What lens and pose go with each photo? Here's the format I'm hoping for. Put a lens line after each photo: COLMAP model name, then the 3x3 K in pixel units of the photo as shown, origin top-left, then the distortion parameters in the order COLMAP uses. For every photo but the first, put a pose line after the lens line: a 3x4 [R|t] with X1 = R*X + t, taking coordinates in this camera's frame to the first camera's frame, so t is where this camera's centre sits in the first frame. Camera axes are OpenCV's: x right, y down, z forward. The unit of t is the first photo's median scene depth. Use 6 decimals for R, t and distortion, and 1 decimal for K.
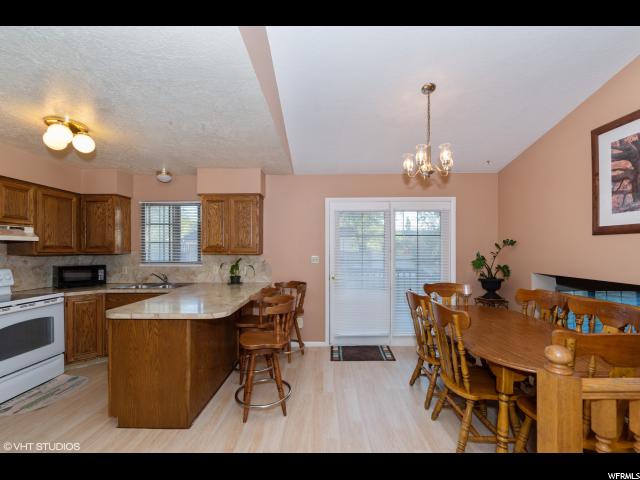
lens RADIAL K [[276.3, 0, 318.4], [0, 276.3, 249.6], [0, 0, 1]] dist [-0.001889, 0.000179]
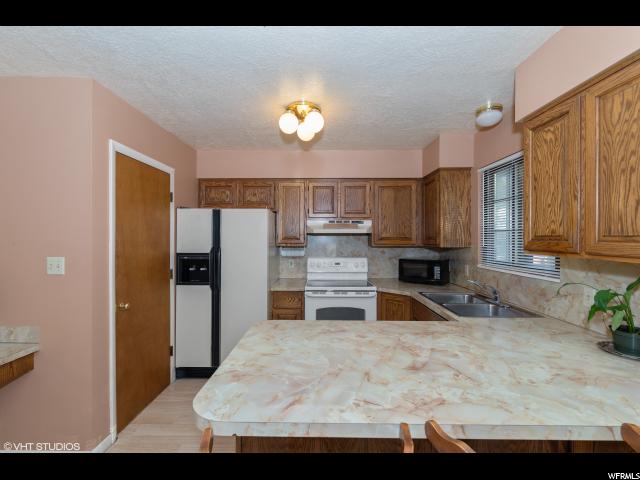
lens RADIAL K [[278.0, 0, 318.8], [0, 278.0, 239.7], [0, 0, 1]] dist [-0.001333, -0.000225]
pose [[0.001397, 0.006308, -0.999979, 0.023565], [-0.001192, 0.999979, 0.006306, -0.010159], [0.999998, 0.001183, 0.001404, 0.671492]]
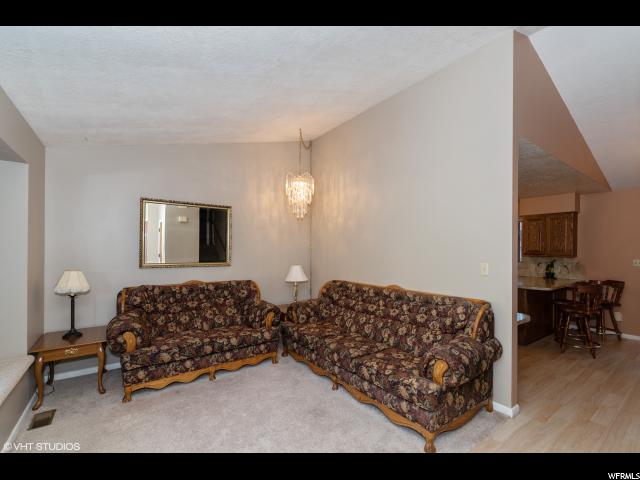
lens RADIAL K [[281.8, 0, 319.0], [0, 281.8, 249.3], [0, 0, 1]] dist [-0.002139, -0.000442]
pose [[0.588775, 0.004653, -0.808283, 0.159001], [-0.008519, 0.999964, -0.000449, -0.009826], [0.808252, 0.007150, 0.588794, -0.785884]]
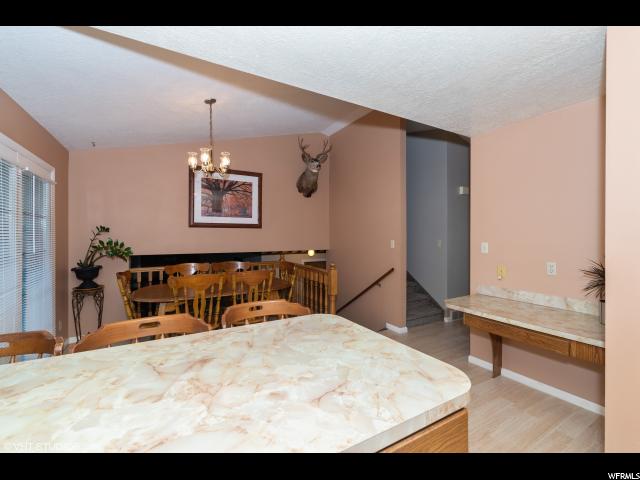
lens RADIAL K [[278.0, 0, 318.8], [0, 278.0, 239.7], [0, 0, 1]] dist [-0.001333, -0.000225]
pose [[-0.510134, -0.010502, 0.860031, -0.591353], [0.002264, 0.999906, 0.013553, 0.000752], [-0.860092, 0.008861, -0.510062, 0.820442]]
